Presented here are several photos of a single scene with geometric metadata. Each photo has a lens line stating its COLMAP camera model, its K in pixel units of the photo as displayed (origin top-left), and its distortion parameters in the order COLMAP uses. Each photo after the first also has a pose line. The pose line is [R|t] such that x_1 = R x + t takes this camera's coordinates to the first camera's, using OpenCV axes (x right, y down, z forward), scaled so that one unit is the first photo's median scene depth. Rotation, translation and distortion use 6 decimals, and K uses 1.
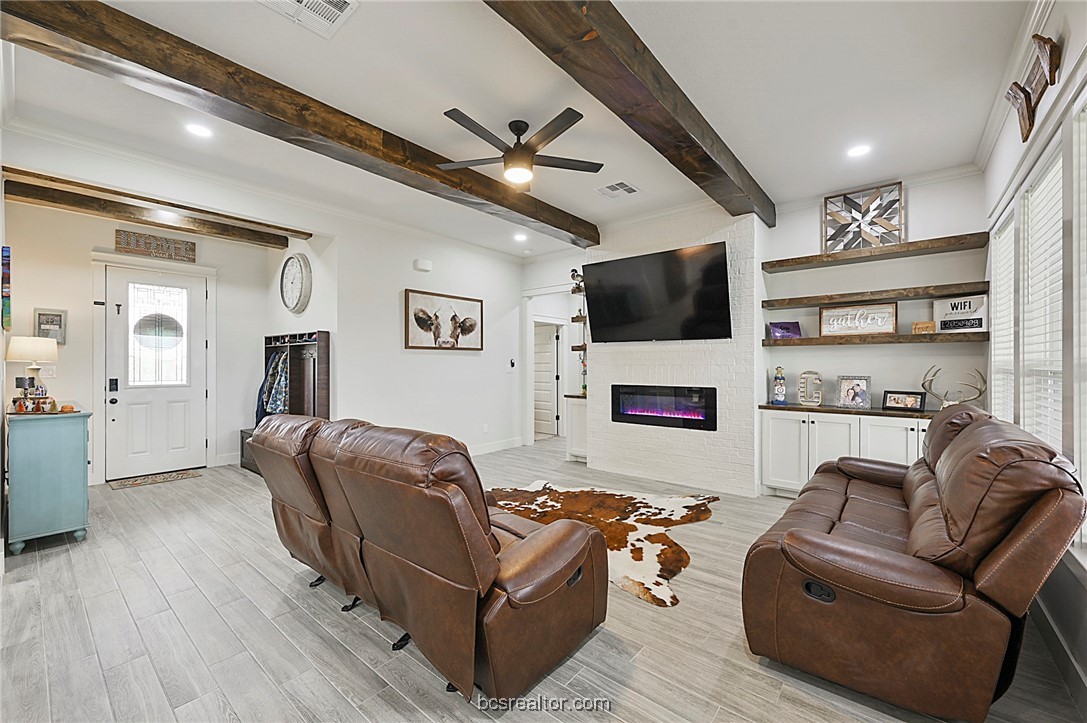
lens RADIAL K [[435.5, 0, 543.5], [0, 435.5, 361.5], [0, 0, 1]] dist [-0.000050, -0.000079]
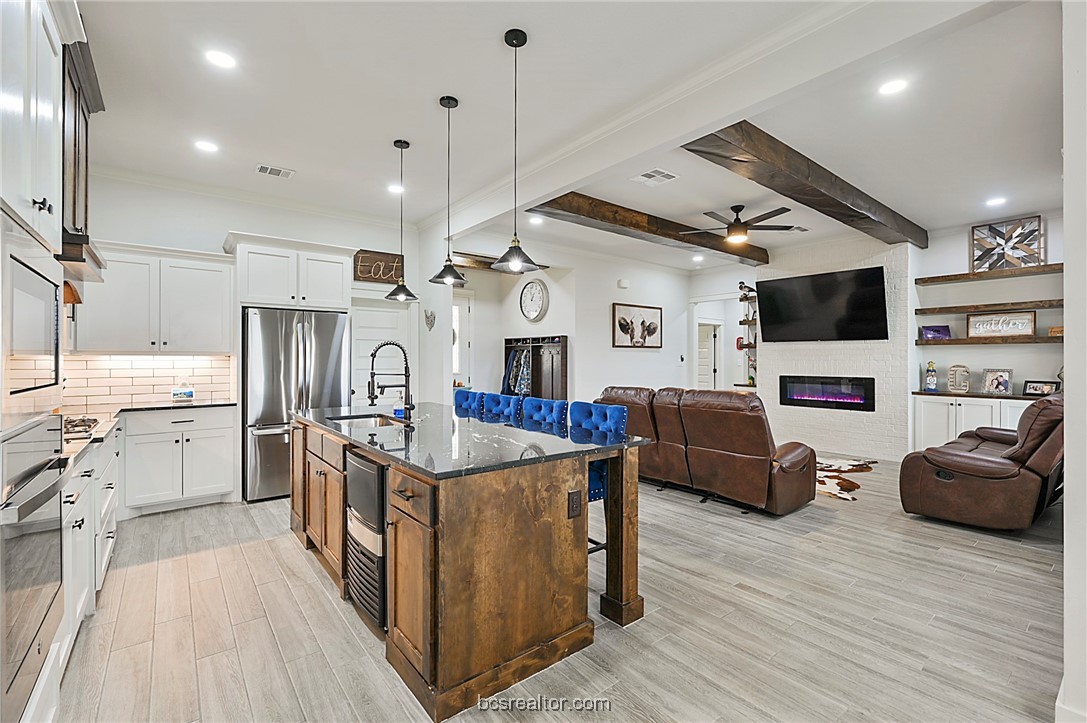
lens RADIAL K [[465.6, 0, 551.1], [0, 465.6, 356.7], [0, 0, 1]] dist [-0.001924, -0.000036]
pose [[0.978742, 0.000712, -0.205094, -0.270850], [-0.000466, 0.999999, 0.001246, -0.003177], [0.205095, -0.001124, 0.978741, -0.569569]]
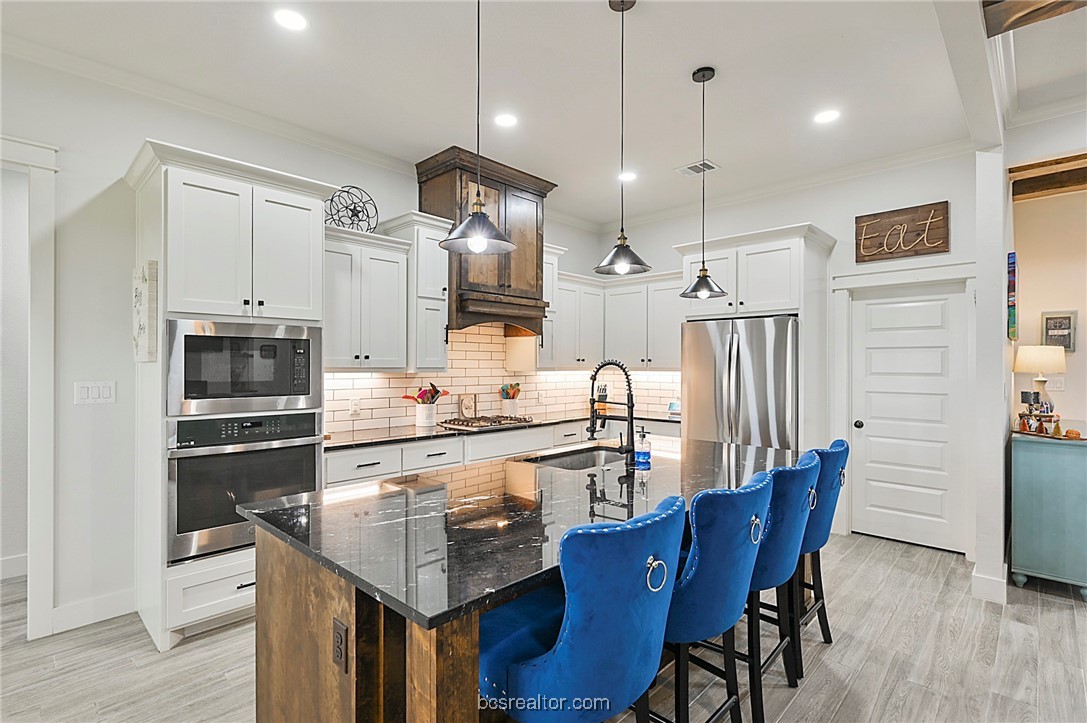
lens RADIAL K [[517.4, 0, 545.8], [0, 517.4, 365.6], [0, 0, 1]] dist [-0.002239, 0.000016]
pose [[-0.067622, 0.002690, -0.997707, -0.042040], [0.002836, 0.999993, 0.002504, -0.020977], [0.997707, -0.002660, -0.067629, 0.057576]]
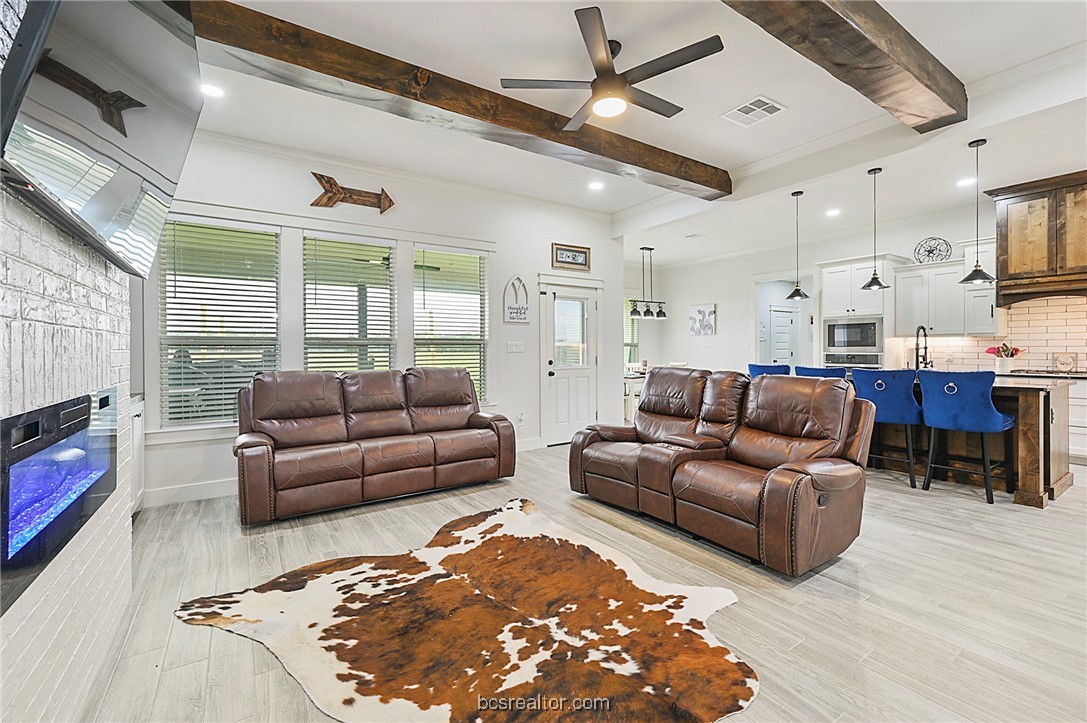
lens RADIAL K [[463.3, 0, 548.6], [0, 463.3, 352.5], [0, 0, 1]] dist [-0.001480, 0.000057]
pose [[-0.959576, 0.004442, 0.281416, -0.144200], [0.005250, 0.999984, 0.002120, 0.030939], [-0.281402, 0.003512, -0.959584, 1.407117]]
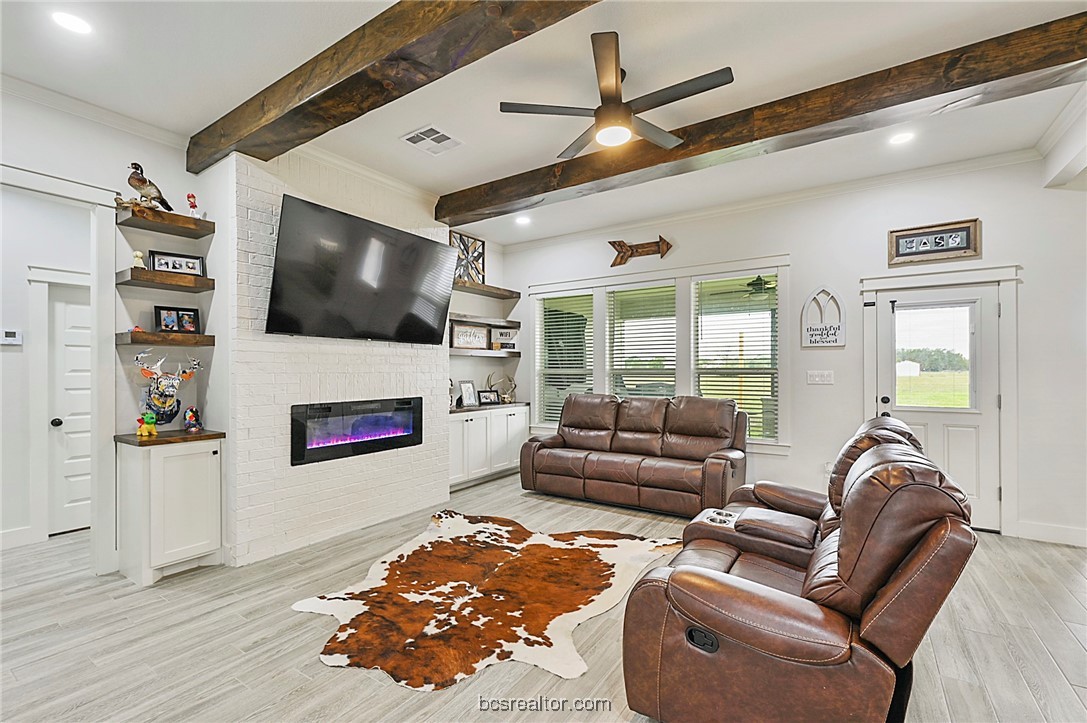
lens RADIAL K [[477.2, 0, 547.4], [0, 477.2, 370.6], [0, 0, 1]] dist [-0.001511, -0.000098]
pose [[-0.110549, 0.001440, 0.993870, -0.682457], [-0.003293, 0.999993, -0.001815, 0.005912], [-0.993865, -0.003474, -0.110543, 0.910071]]
